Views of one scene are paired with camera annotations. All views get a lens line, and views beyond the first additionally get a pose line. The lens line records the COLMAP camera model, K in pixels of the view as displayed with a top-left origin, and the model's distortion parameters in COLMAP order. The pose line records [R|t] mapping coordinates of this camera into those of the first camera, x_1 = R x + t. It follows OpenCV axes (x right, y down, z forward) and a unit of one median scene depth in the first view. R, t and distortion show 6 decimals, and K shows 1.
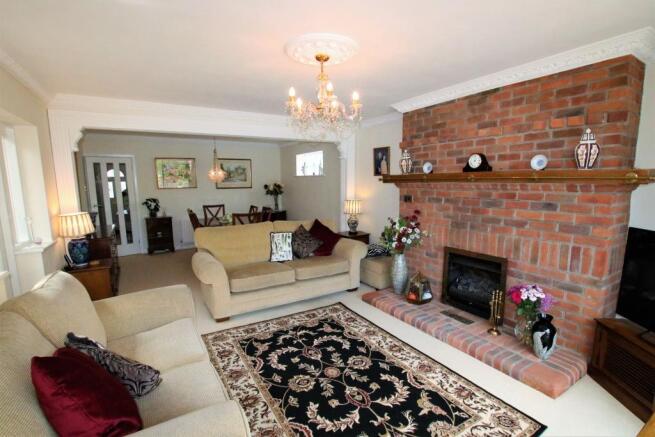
lens RADIAL K [[311.8, 0, 329.0], [0, 311.8, 221.3], [0, 0, 1]] dist [-0.022902, -0.000036]
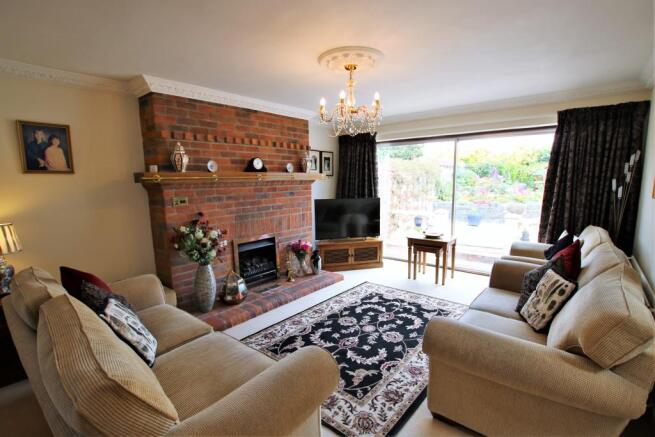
lens RADIAL K [[311.8, 0, 329.4], [0, 311.8, 221.1], [0, 0, 1]] dist [-0.022902, -0.000036]
pose [[-0.325385, -0.111727, 0.938958, -0.882748], [0.140813, 0.976198, 0.164955, -0.138078], [-0.935038, 0.185891, -0.301907, 1.196166]]
